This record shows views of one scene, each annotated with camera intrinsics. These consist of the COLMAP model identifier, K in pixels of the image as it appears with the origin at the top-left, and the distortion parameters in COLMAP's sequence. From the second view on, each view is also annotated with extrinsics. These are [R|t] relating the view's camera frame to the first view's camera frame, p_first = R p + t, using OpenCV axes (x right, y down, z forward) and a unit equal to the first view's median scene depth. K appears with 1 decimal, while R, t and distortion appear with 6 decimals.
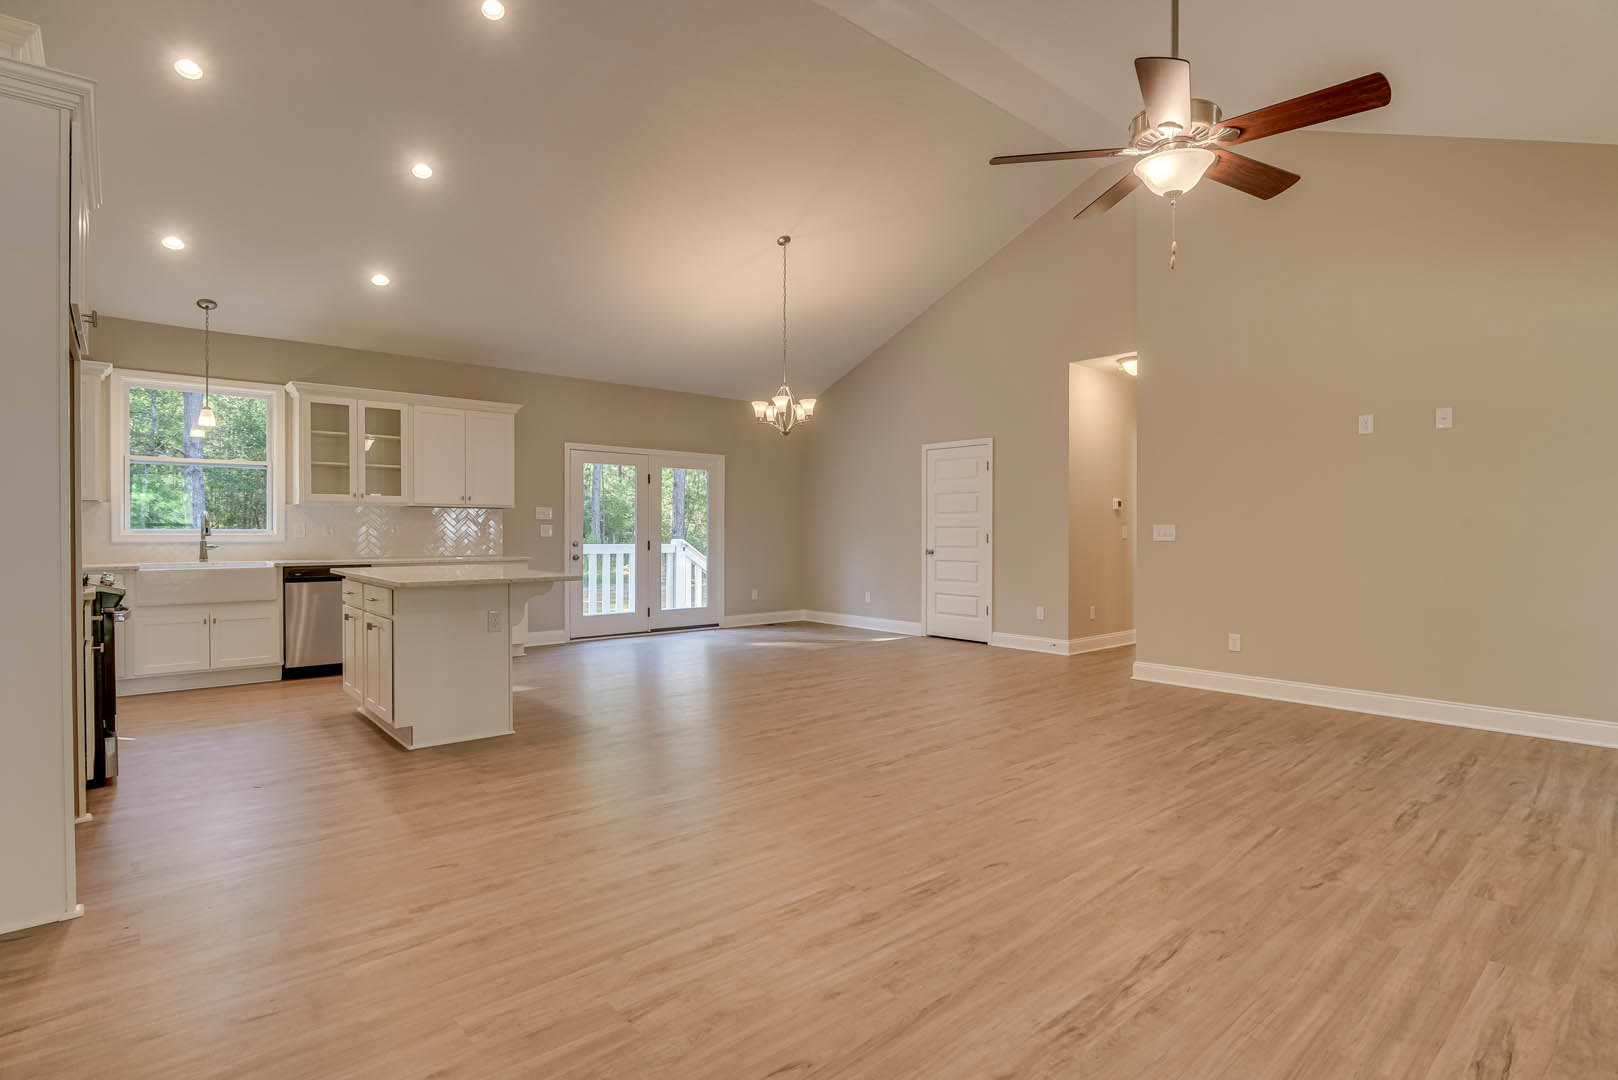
lens RADIAL K [[799.7, 0, 817.1], [0, 799.7, 541.8], [0, 0, 1]] dist [-0.016112, 0.000809]
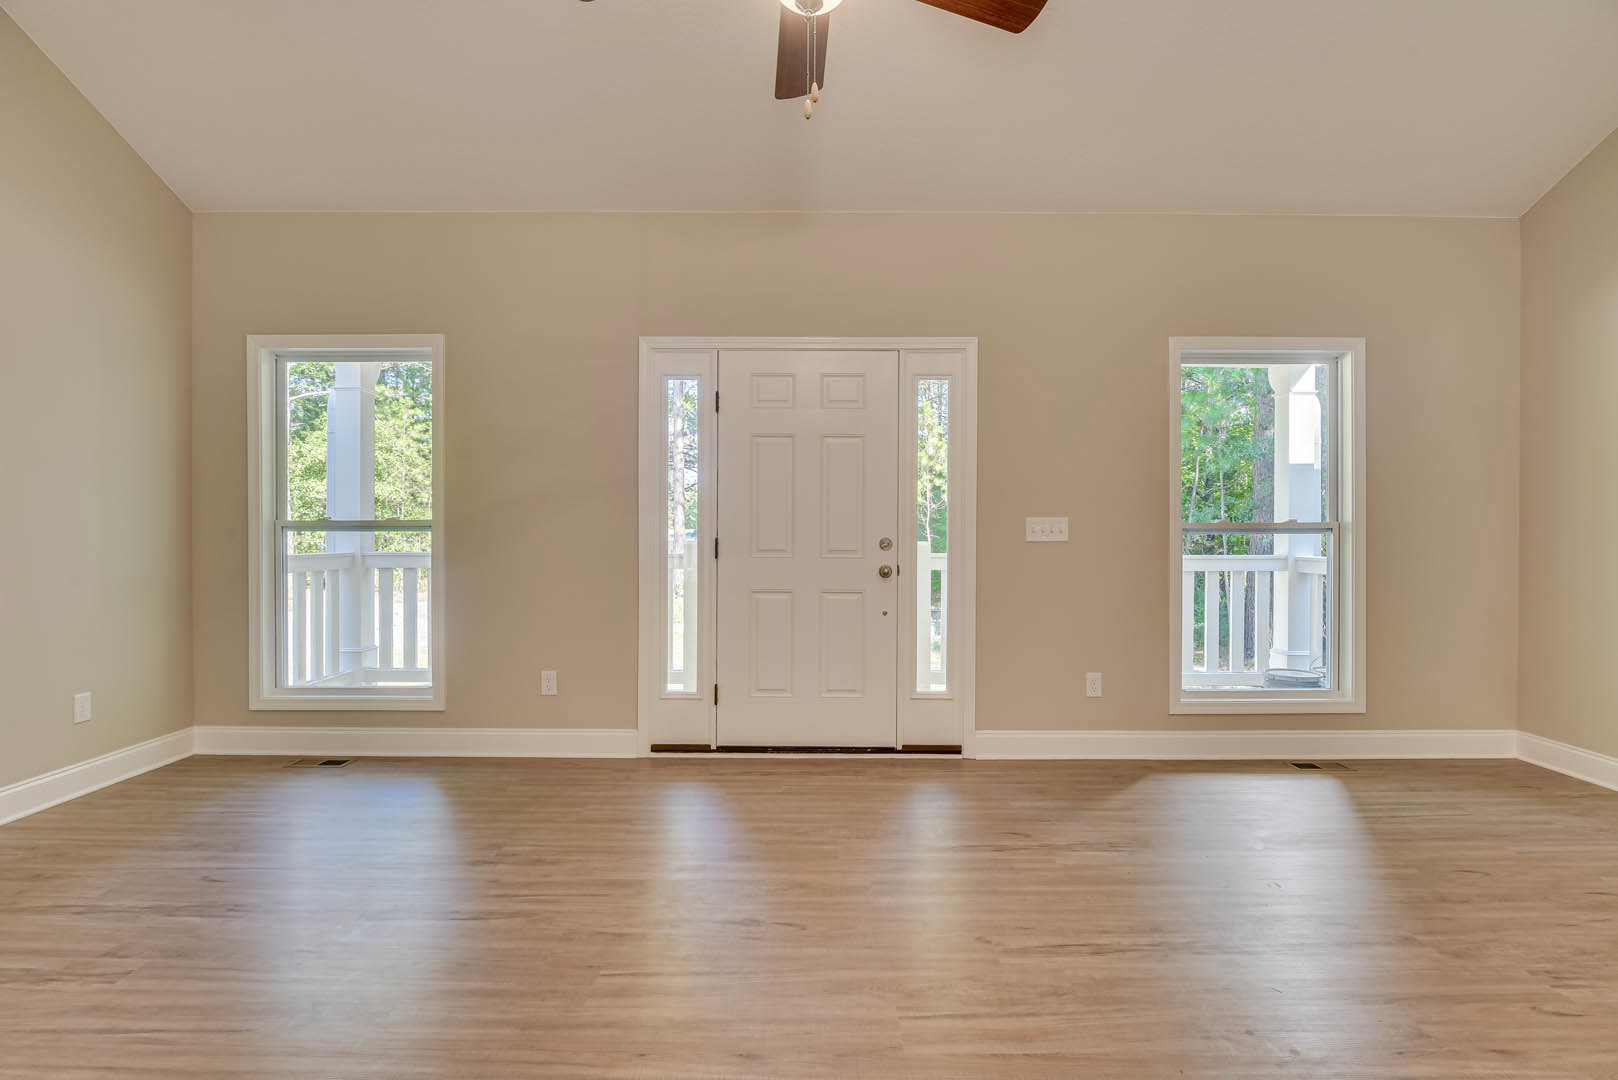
lens RADIAL K [[797.7, 0, 808.6], [0, 797.7, 534.9], [0, 0, 1]] dist [-0.016576, 0.000468]
pose [[-0.748599, -0.009760, 0.662952, 0.007688], [0.005532, 0.999765, 0.020966, -0.009544], [-0.663000, 0.019362, -0.748369, 0.627956]]
